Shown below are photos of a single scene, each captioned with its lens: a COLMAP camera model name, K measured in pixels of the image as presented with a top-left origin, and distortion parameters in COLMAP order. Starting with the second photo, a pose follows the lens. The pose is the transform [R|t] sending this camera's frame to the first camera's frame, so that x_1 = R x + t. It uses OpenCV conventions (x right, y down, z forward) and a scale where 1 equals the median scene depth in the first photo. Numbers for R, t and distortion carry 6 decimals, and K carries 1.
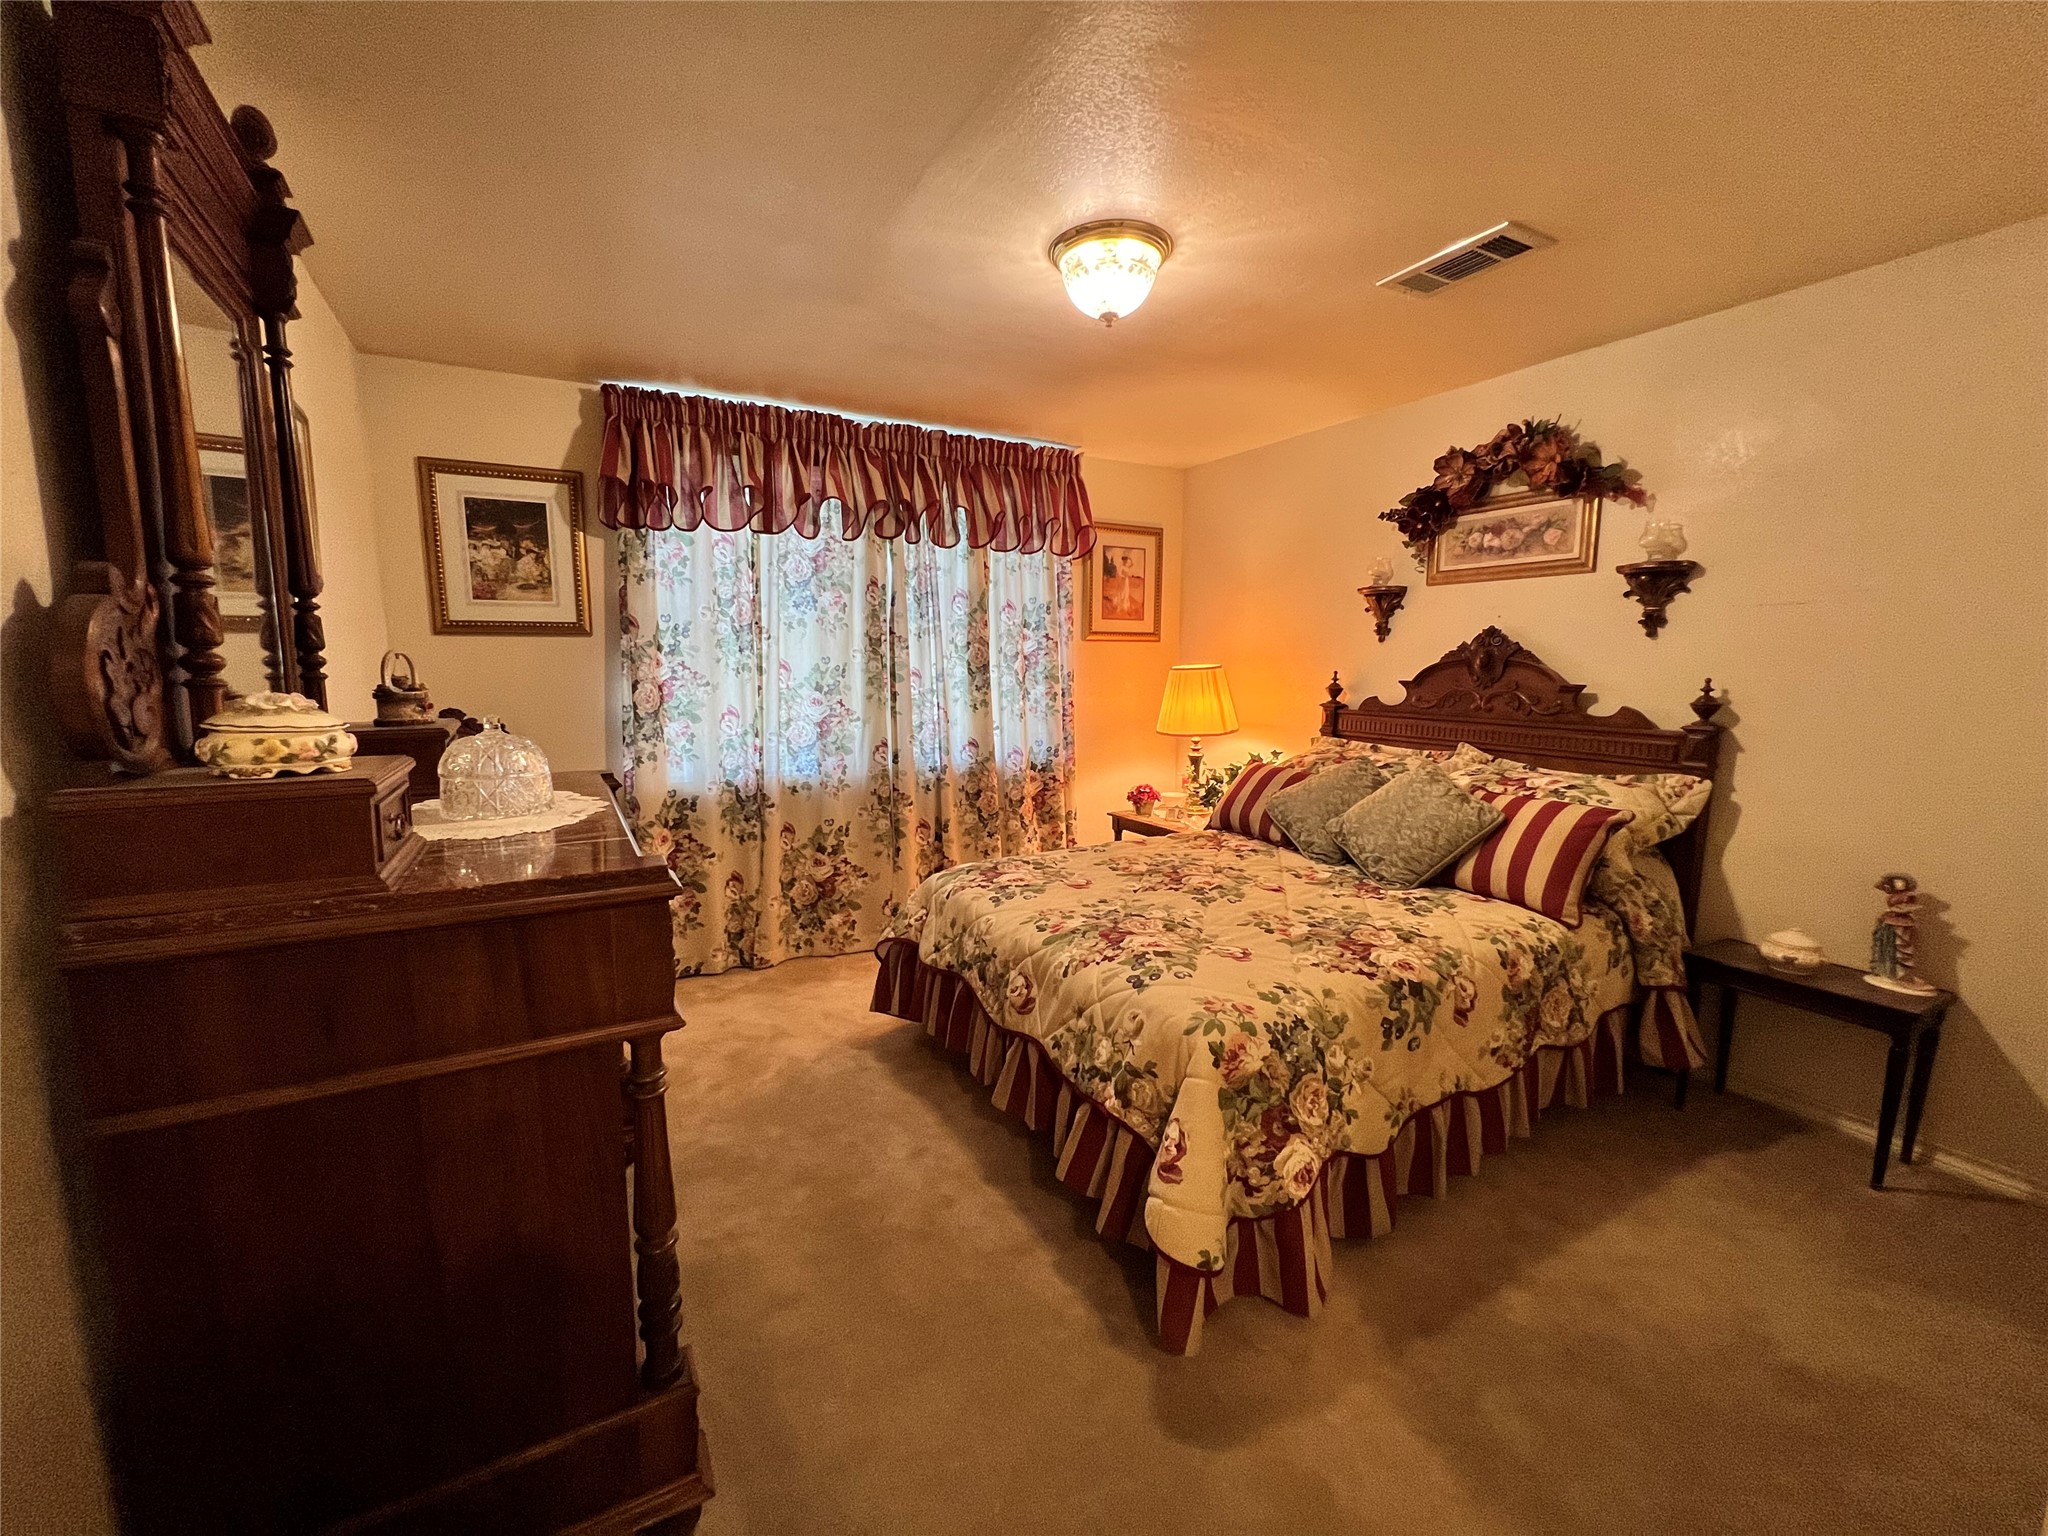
lens RADIAL K [[824.4, 0, 1020.6], [0, 824.4, 765.6], [0, 0, 1]] dist [-0.000275, 0.000086]
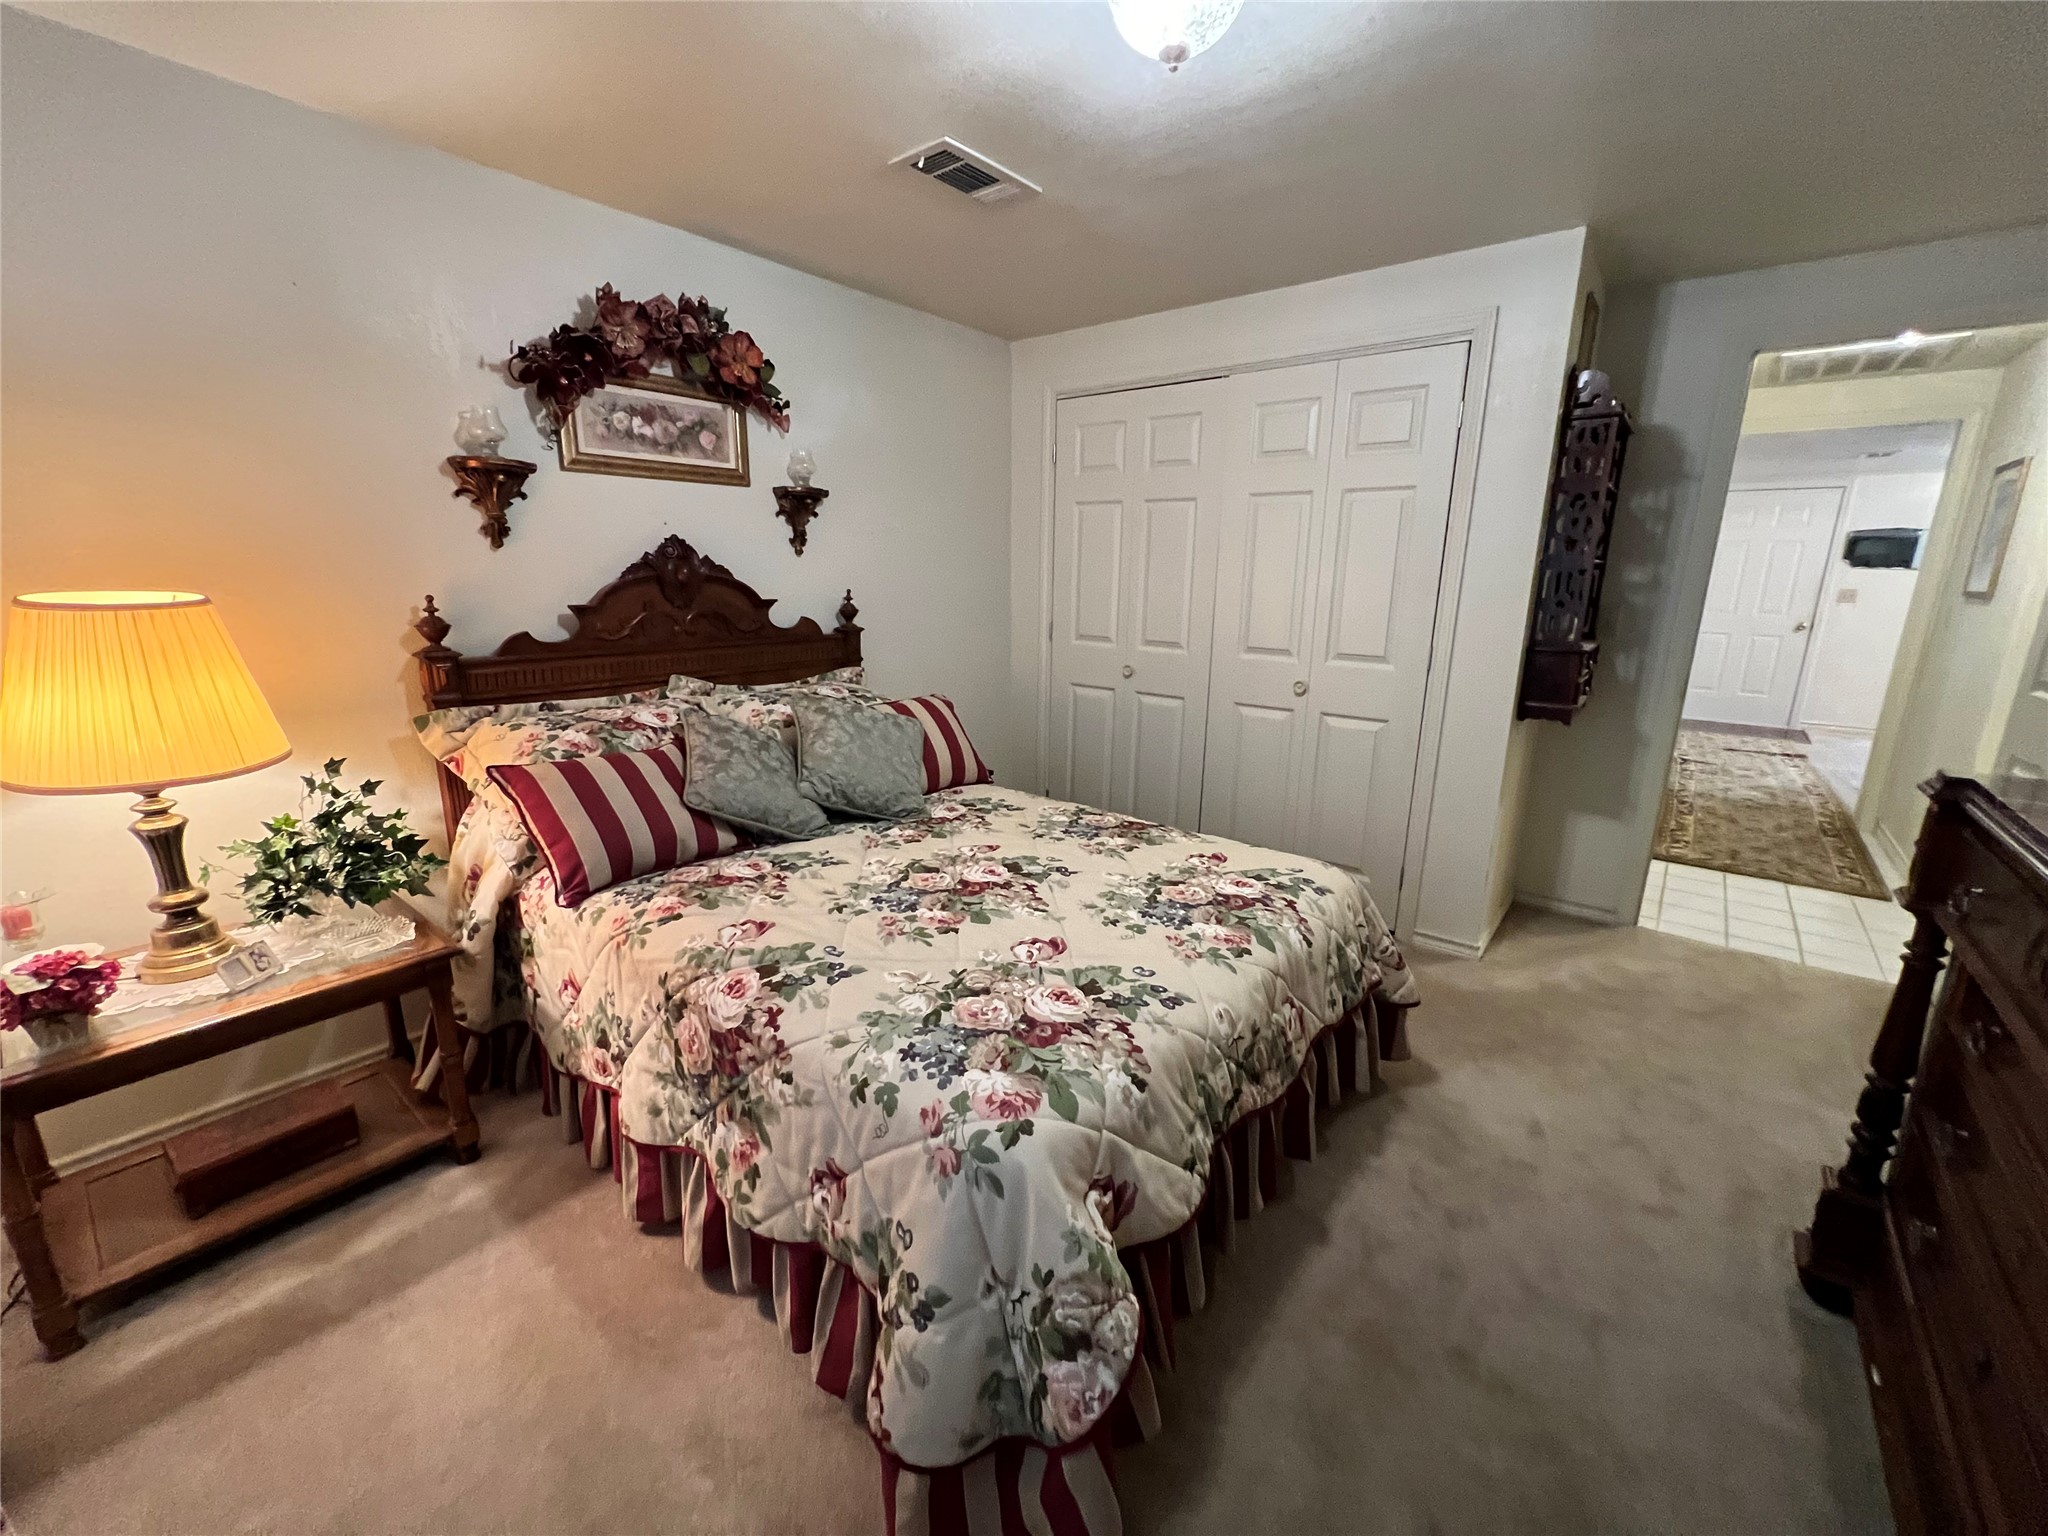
lens RADIAL K [[824.4, 0, 1020.6], [0, 824.4, 765.6], [0, 0, 1]] dist [-0.000275, 0.000086]
pose [[-0.363807, -0.217694, 0.905679, -0.410175], [0.114620, 0.954455, 0.275461, -0.144854], [-0.924395, 0.204023, -0.322285, 1.060007]]
